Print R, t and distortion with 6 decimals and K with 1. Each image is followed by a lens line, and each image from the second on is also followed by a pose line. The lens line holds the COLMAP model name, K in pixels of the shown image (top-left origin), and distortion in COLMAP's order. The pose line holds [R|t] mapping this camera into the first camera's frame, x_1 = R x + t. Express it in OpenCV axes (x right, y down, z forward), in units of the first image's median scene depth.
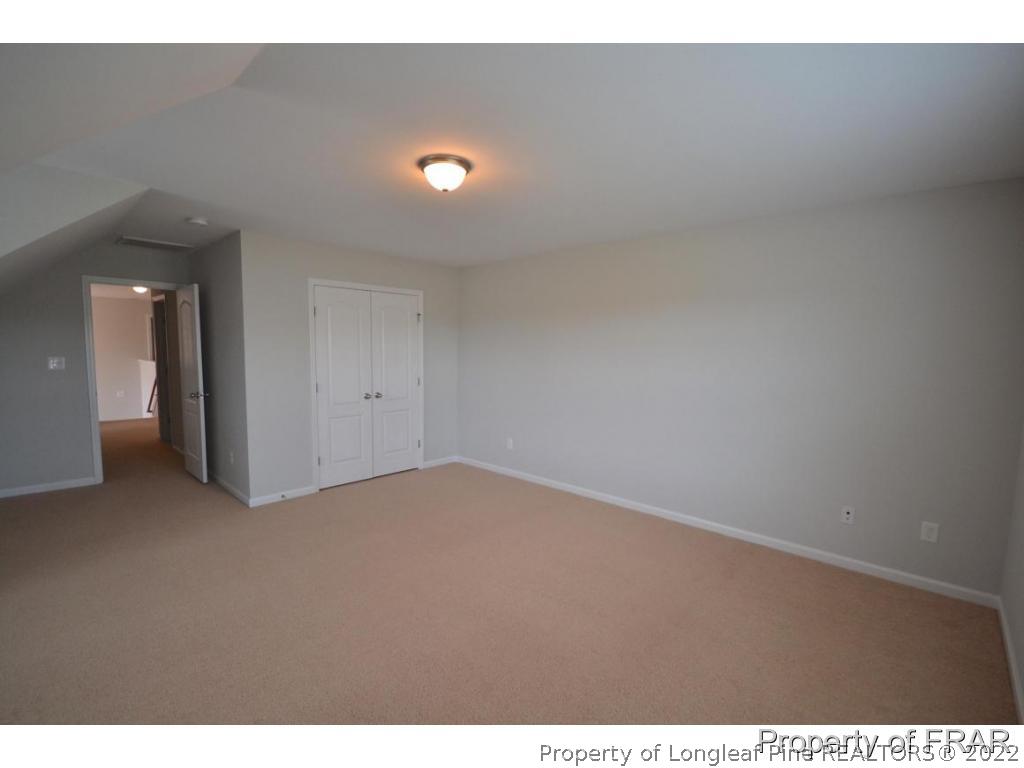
lens RADIAL K [[456.7, 0, 507.8], [0, 456.7, 392.1], [0, 0, 1]] dist [-0.001204, -0.000610]
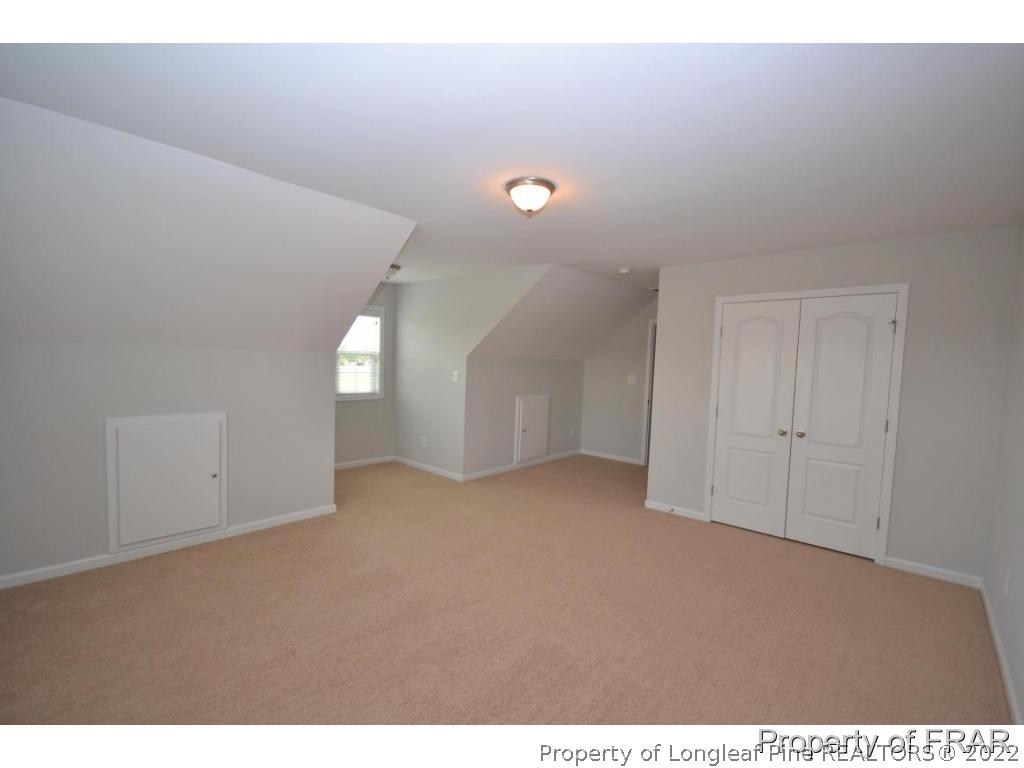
lens RADIAL K [[456.7, 0, 507.8], [0, 456.7, 392.1], [0, 0, 1]] dist [-0.001204, -0.000610]
pose [[0.024628, 0.055705, -0.998143, 0.507579], [-0.122662, 0.991070, 0.052283, -0.046658], [0.992143, 0.121147, 0.031241, 0.534326]]
